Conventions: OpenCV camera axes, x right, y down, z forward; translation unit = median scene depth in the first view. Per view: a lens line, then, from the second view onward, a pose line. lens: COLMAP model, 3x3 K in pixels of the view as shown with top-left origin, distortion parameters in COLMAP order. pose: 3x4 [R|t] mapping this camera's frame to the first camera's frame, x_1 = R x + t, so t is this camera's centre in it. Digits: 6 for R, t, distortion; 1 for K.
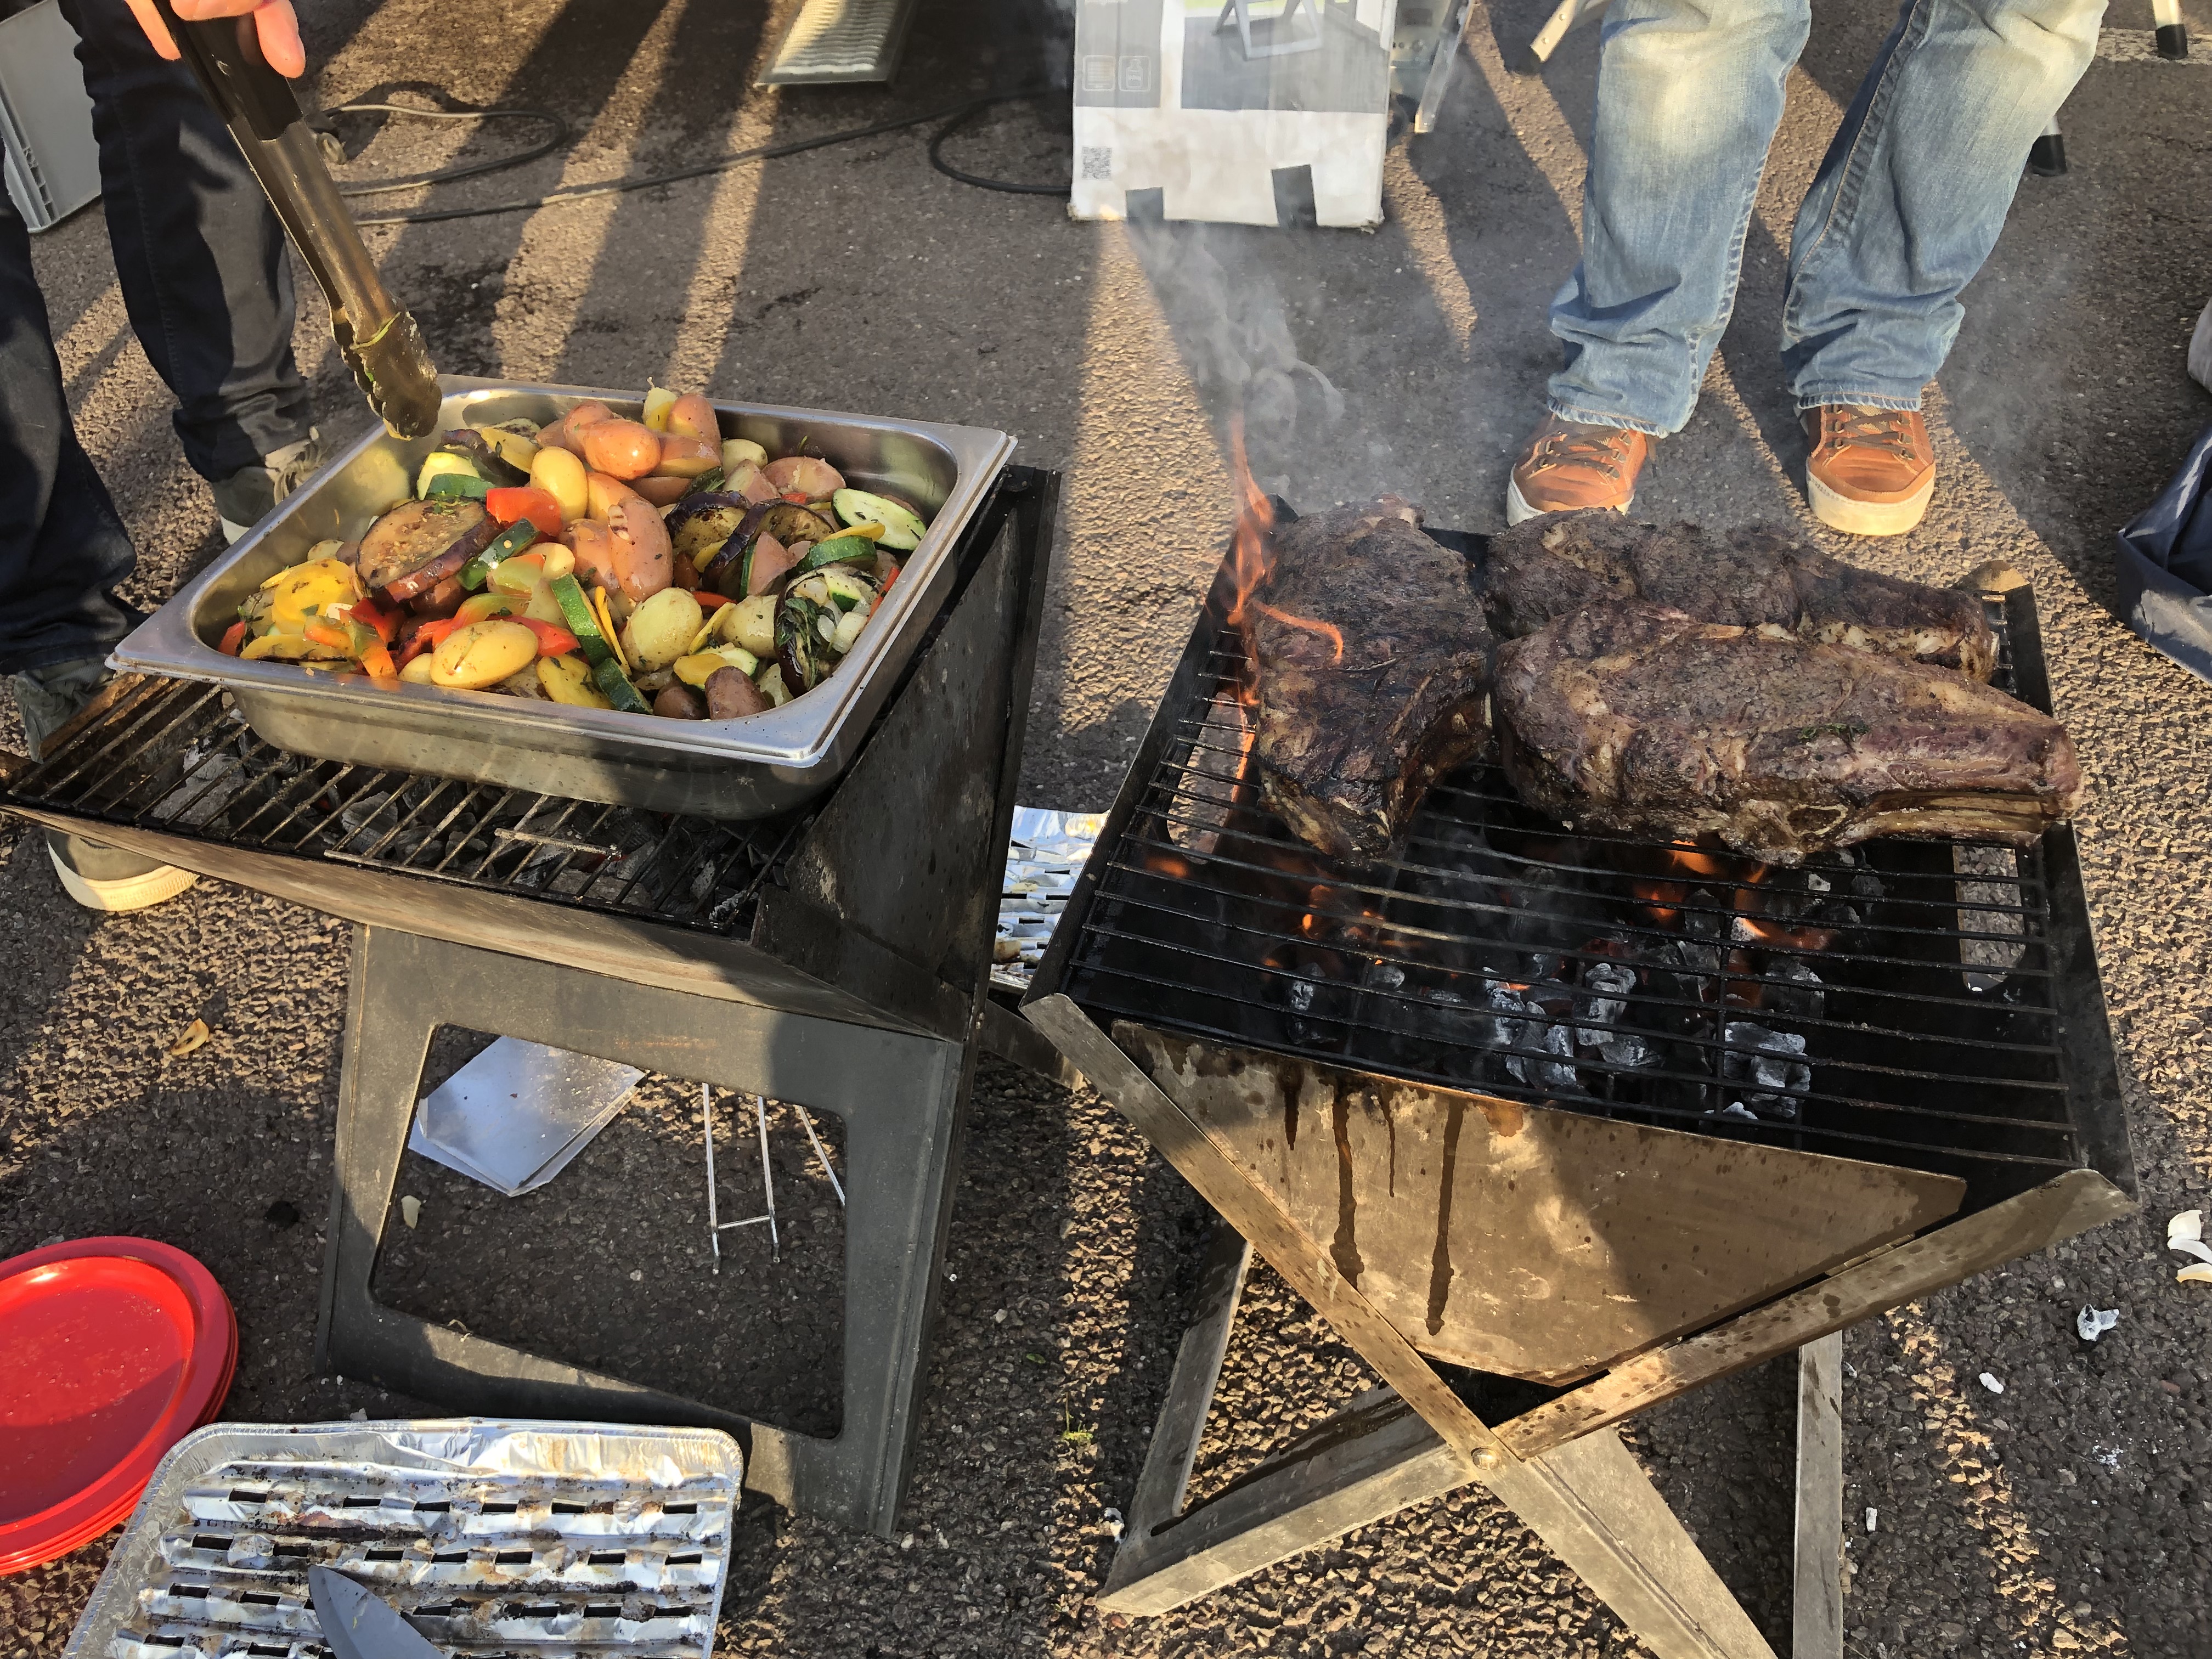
lens RADIAL K [[1740.1, 0, 1106.0], [0, 1740.1, 829.5], [0, 0, 1]] dist [0.012922, 0.003424]
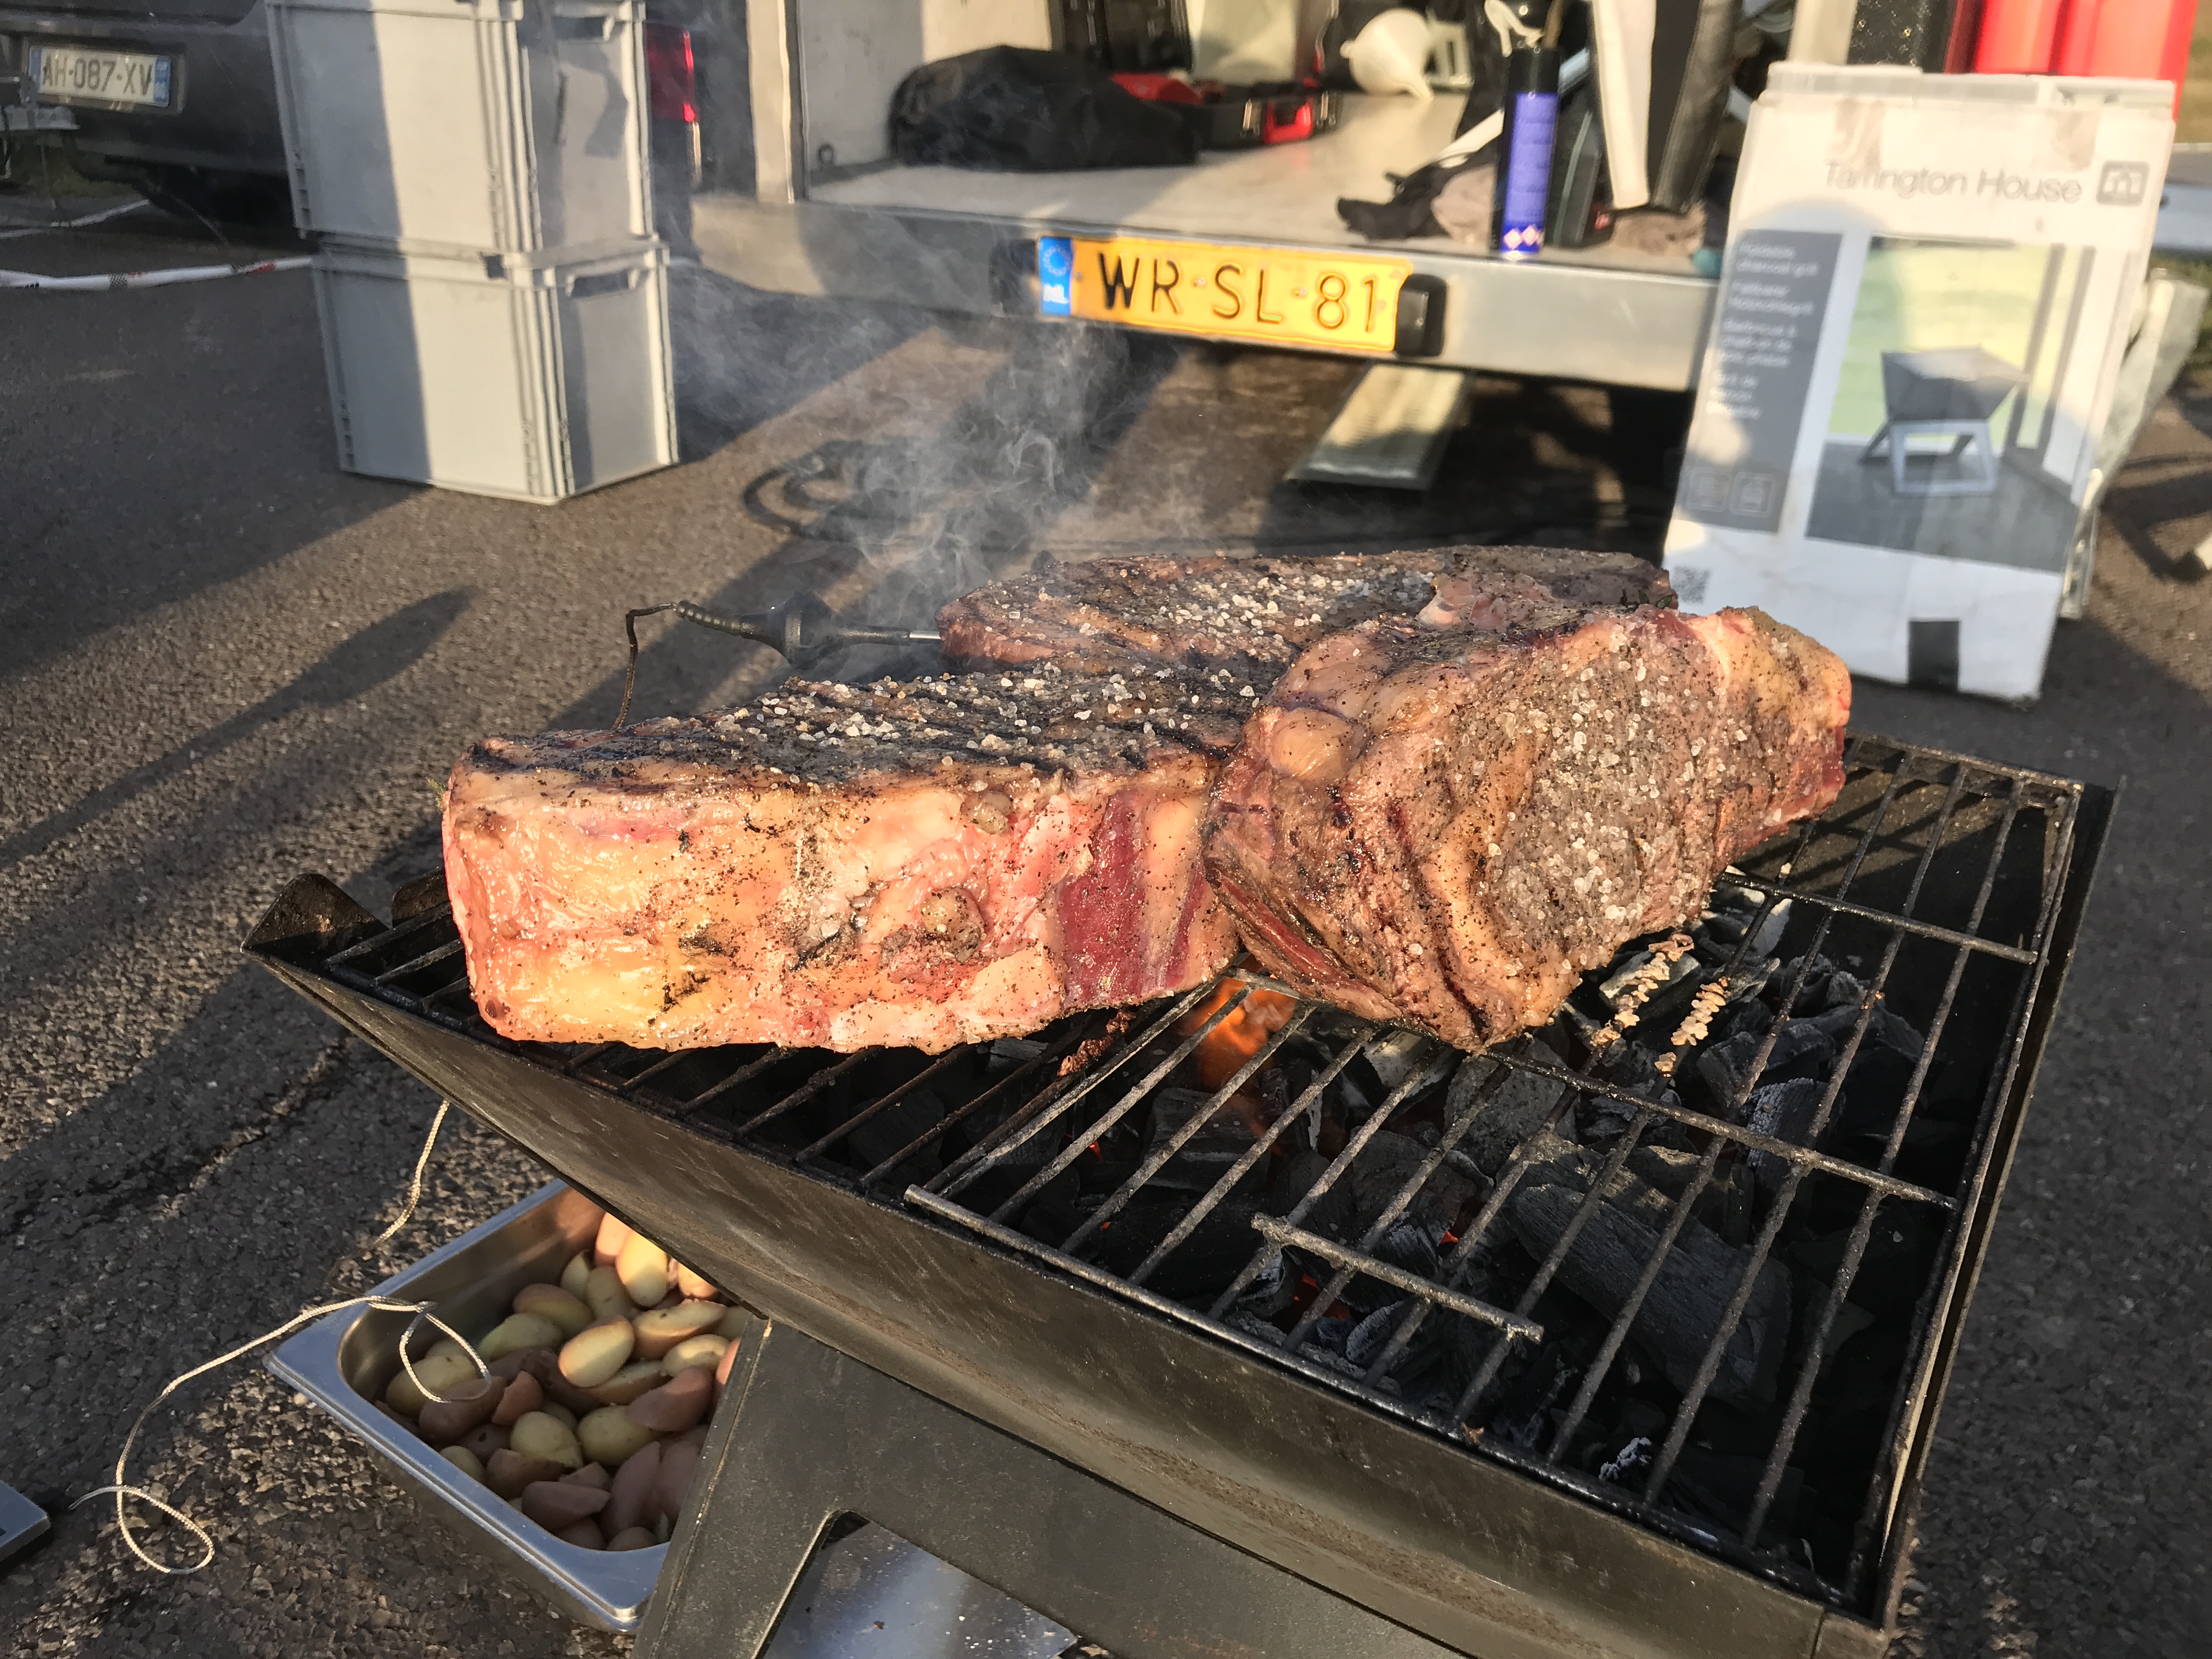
lens RADIAL K [[1777.9, 0, 1106.0], [0, 1777.9, 829.5], [0, 0, 1]] dist [0.017864, 0.004863]
pose [[0.966999, 0.171116, -0.188764, -0.106414], [-0.214794, 0.946001, -0.242789, 0.008686], [0.137026, 0.275322, 0.951537, 0.174111]]
